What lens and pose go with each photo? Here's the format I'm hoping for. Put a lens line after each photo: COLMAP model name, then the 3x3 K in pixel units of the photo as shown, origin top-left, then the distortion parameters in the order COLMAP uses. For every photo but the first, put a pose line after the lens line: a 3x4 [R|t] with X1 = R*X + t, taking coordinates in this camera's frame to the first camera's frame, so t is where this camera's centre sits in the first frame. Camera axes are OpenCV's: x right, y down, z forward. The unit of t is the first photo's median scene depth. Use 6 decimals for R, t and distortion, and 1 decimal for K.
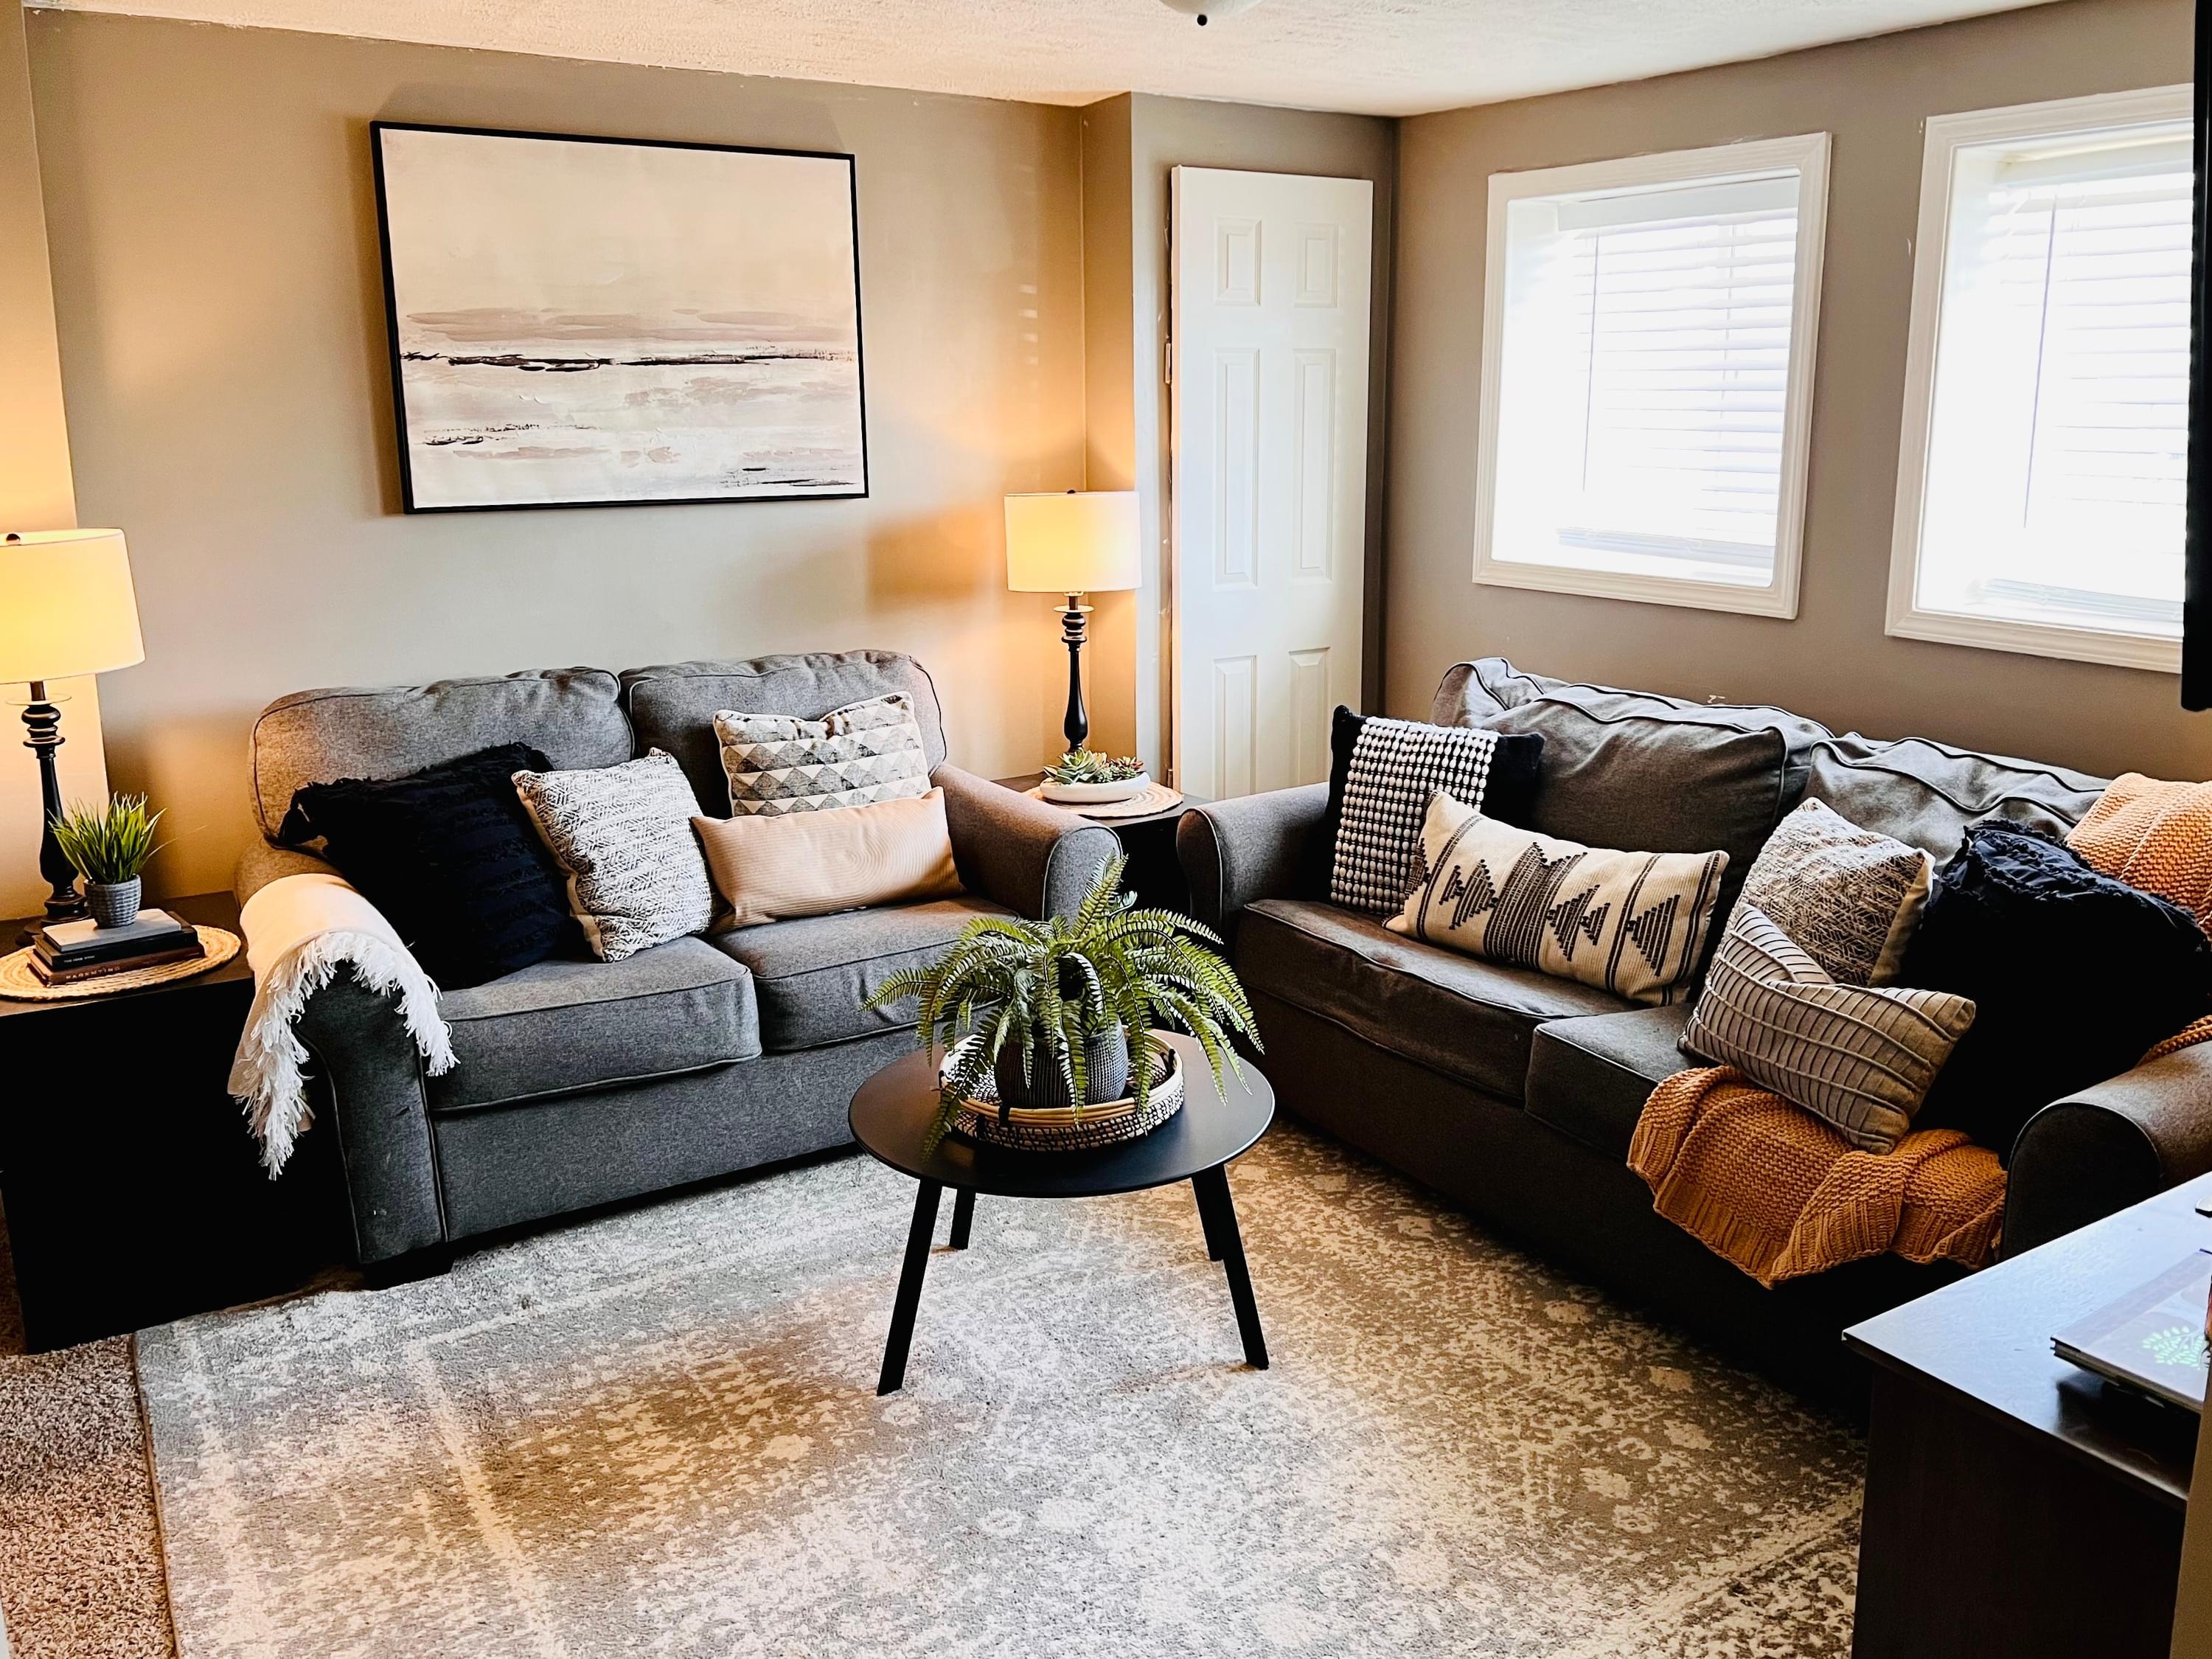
lens RADIAL K [[1697.6, 0, 1106.0], [0, 1697.6, 829.5], [0, 0, 1]] dist [0.113497, -0.132388]
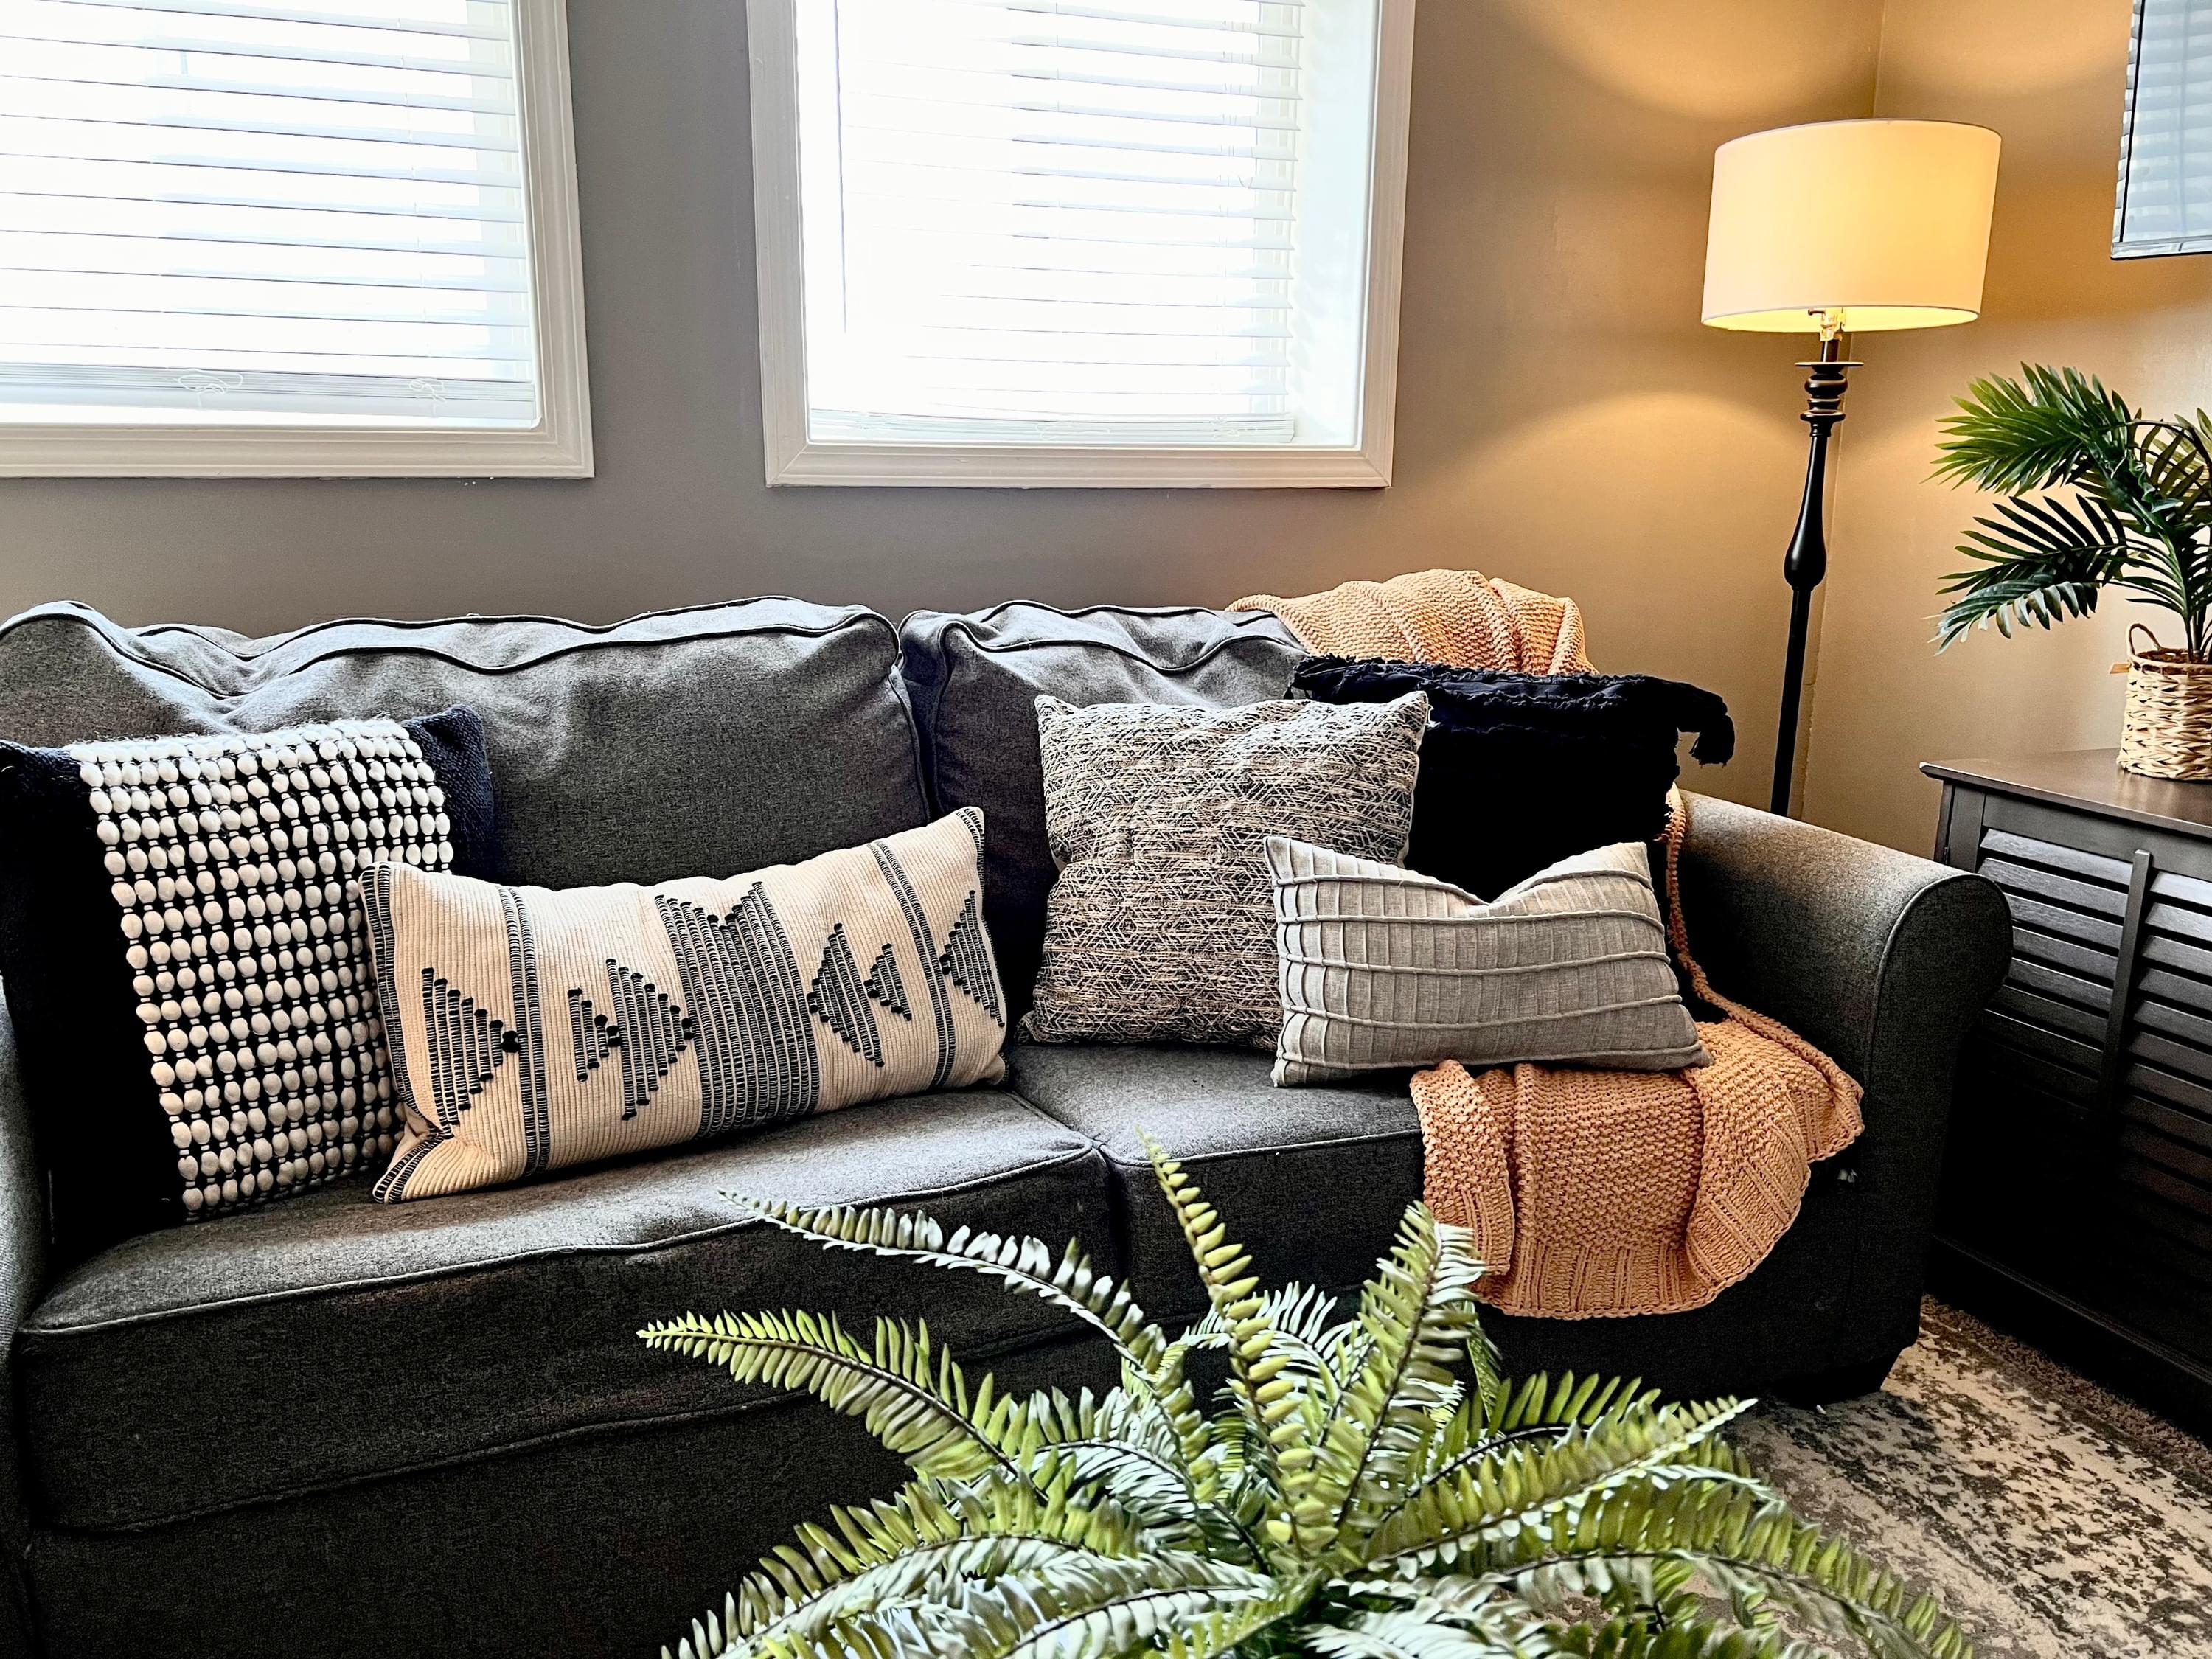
lens RADIAL K [[1697.6, 0, 1106.0], [0, 1697.6, 829.5], [0, 0, 1]] dist [0.113497, -0.132388]
pose [[0.191824, -0.214843, 0.957625, -0.193833], [0.230140, 0.958386, 0.168914, -0.062782], [-0.954064, 0.187986, 0.233286, 0.709139]]
